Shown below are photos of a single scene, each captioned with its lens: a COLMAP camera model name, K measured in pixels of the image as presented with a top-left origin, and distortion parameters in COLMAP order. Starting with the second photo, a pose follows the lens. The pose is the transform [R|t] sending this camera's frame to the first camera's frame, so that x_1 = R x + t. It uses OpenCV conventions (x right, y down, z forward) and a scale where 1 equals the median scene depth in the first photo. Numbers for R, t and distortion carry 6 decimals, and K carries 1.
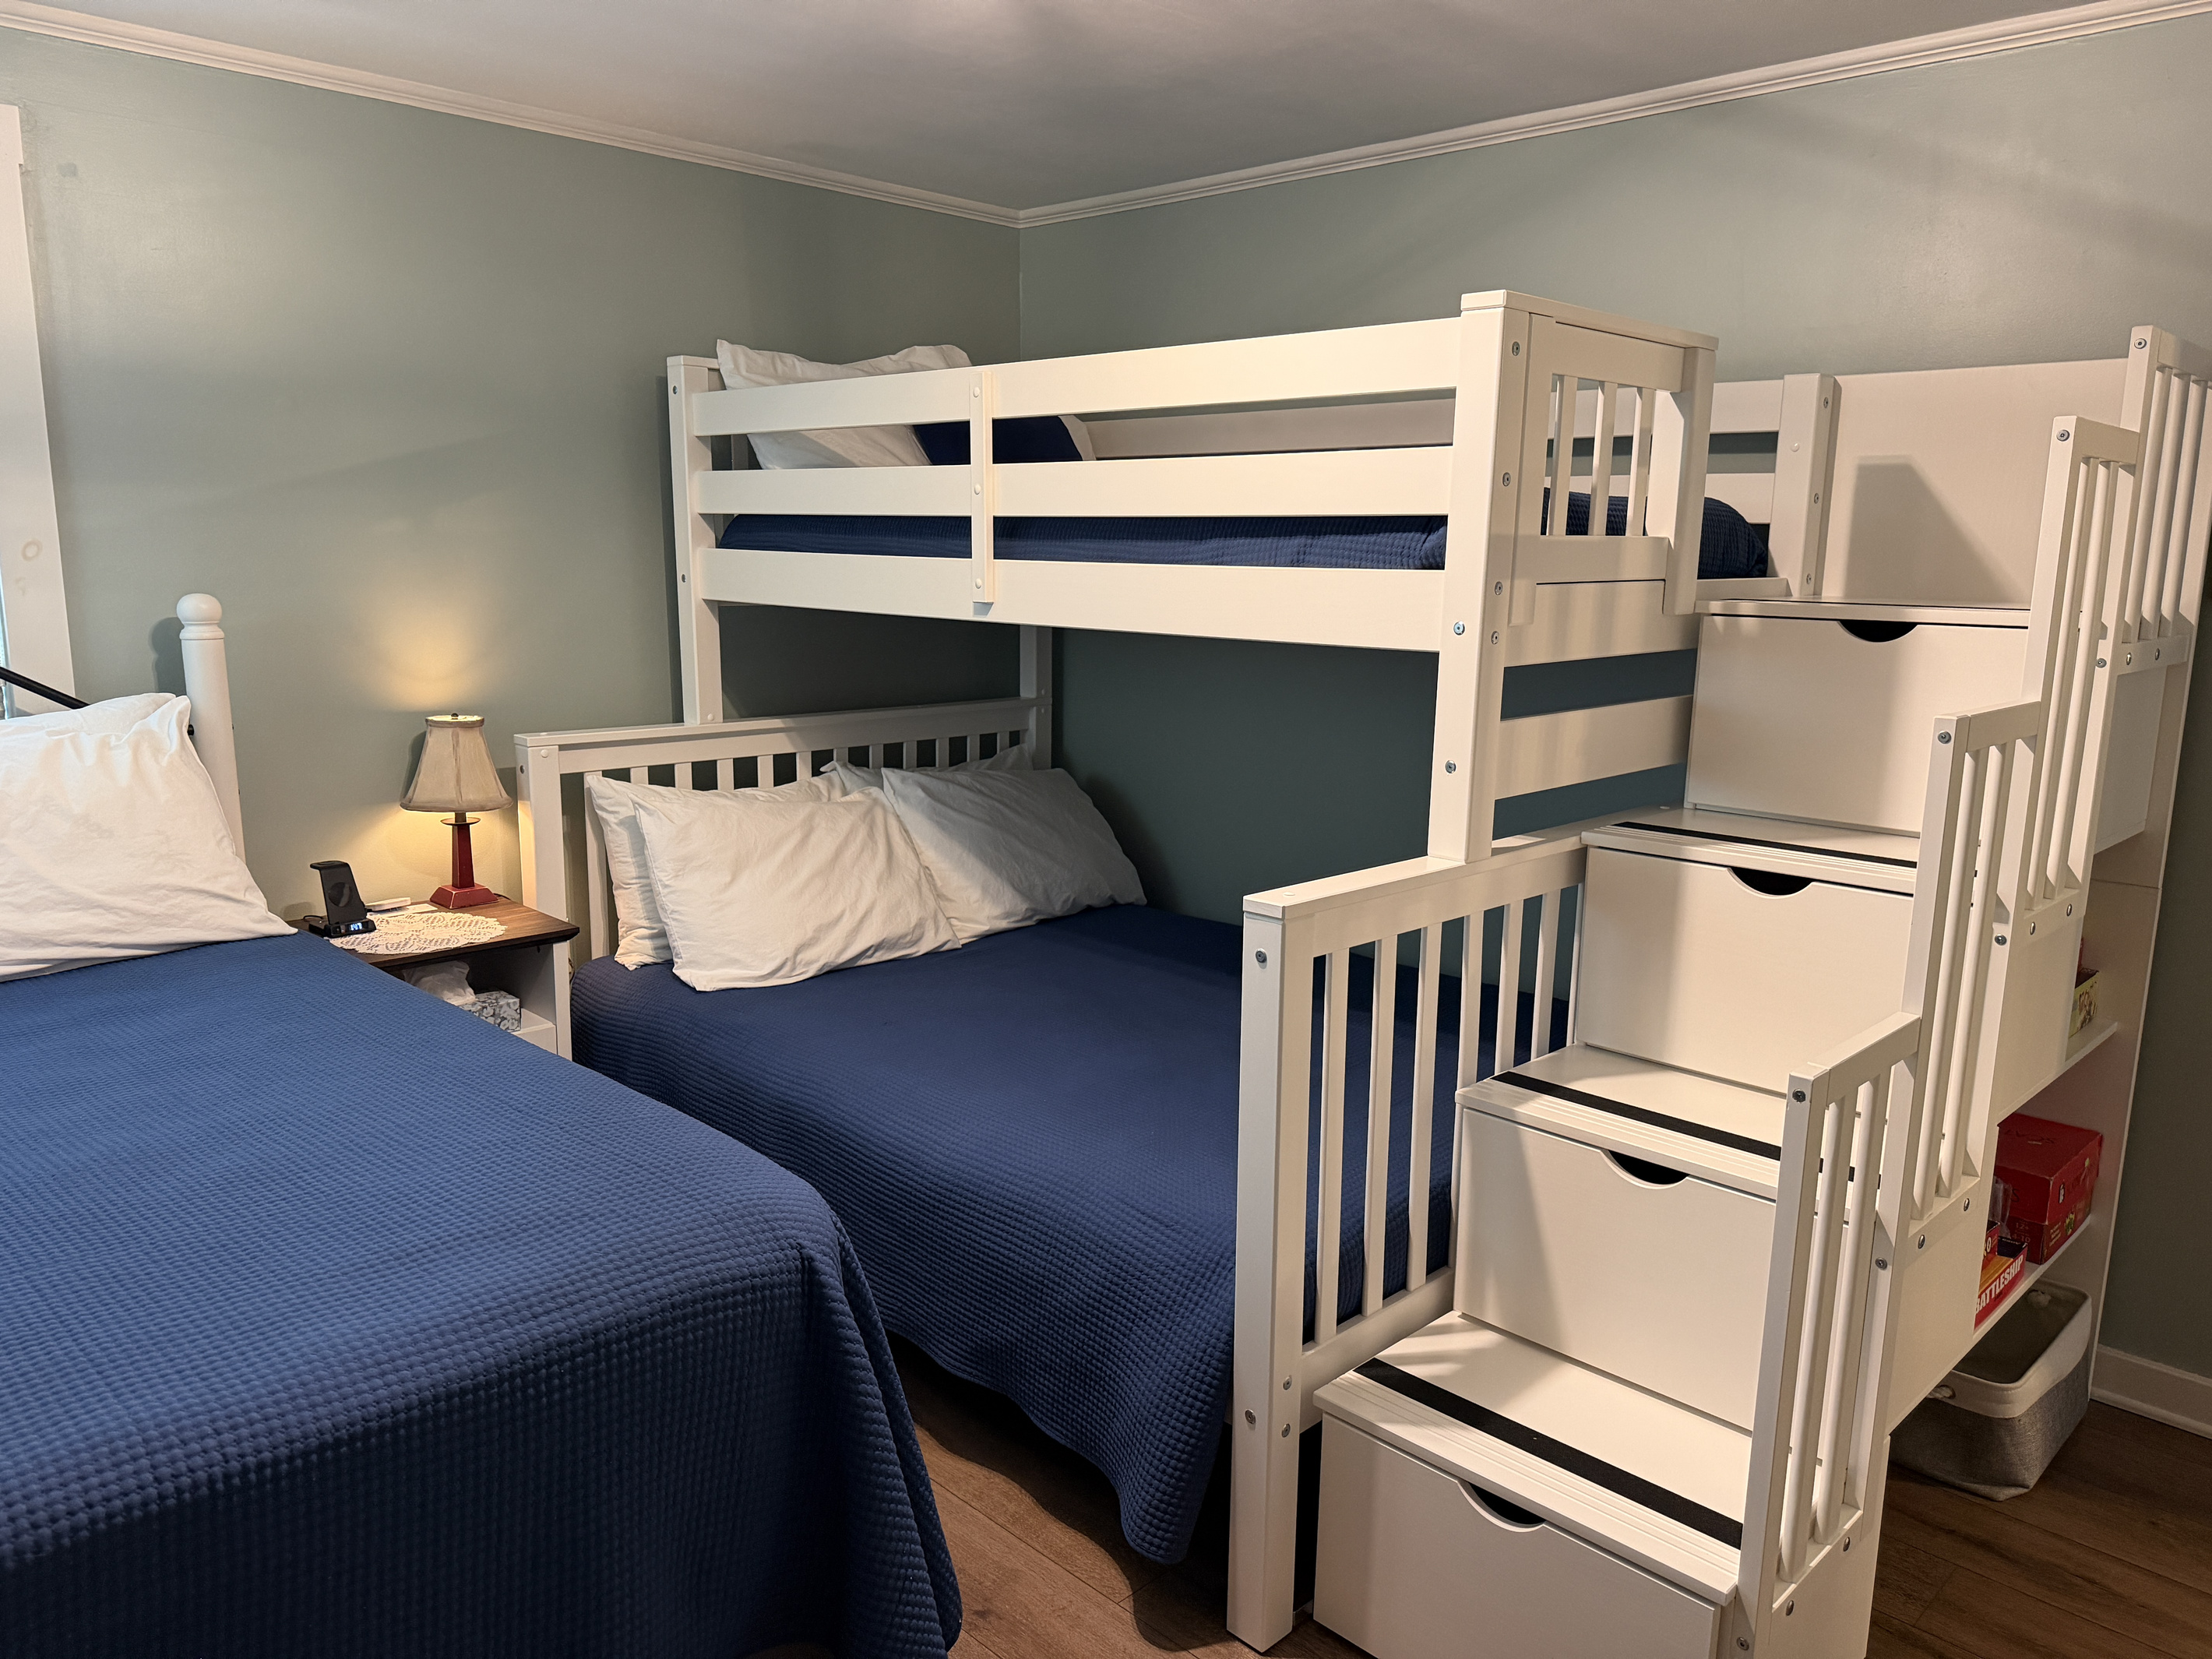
lens RADIAL K [[1537.4, 0, 1106.0], [0, 1537.4, 829.5], [0, 0, 1]] dist [0.147579, -0.278678]
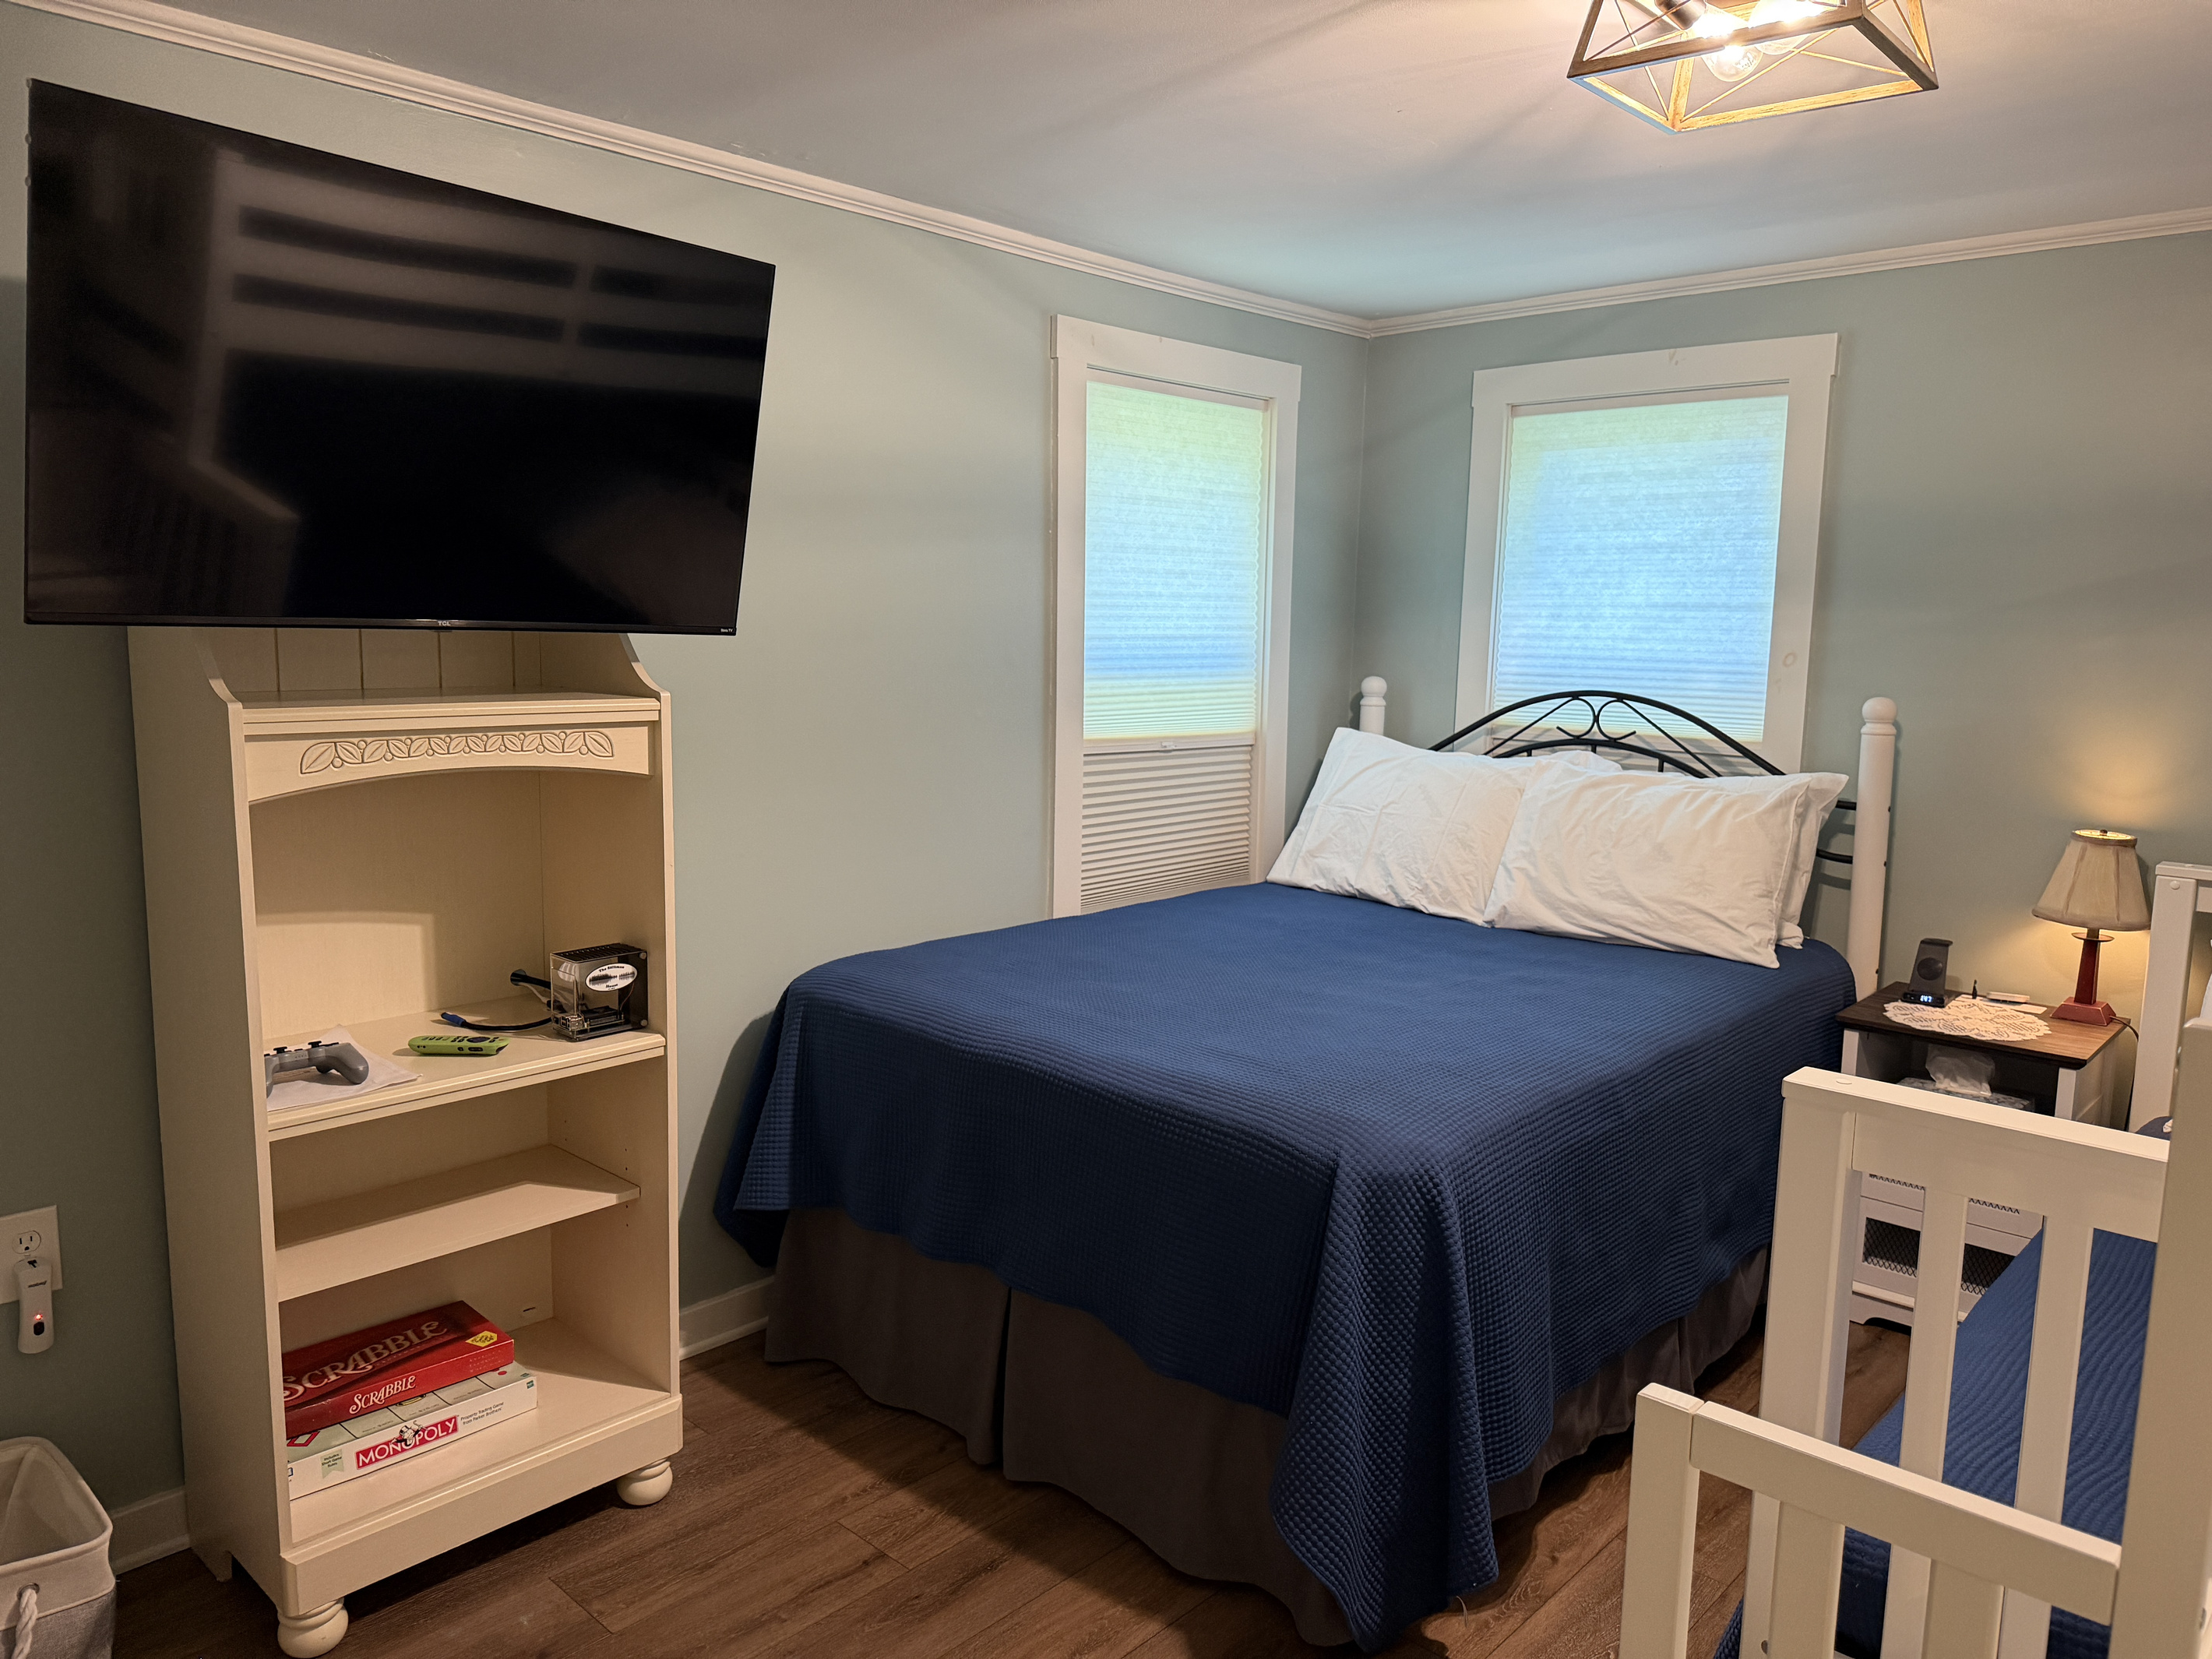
lens RADIAL K [[1507.4, 0, 1106.0], [0, 1507.4, 829.5], [0, 0, 1]] dist [0.024747, -0.000913]
pose [[0.030835, 0.124013, -0.991801, 0.550756], [-0.196765, 0.973609, 0.115621, -0.064720], [0.979966, 0.191587, 0.054422, 0.343260]]
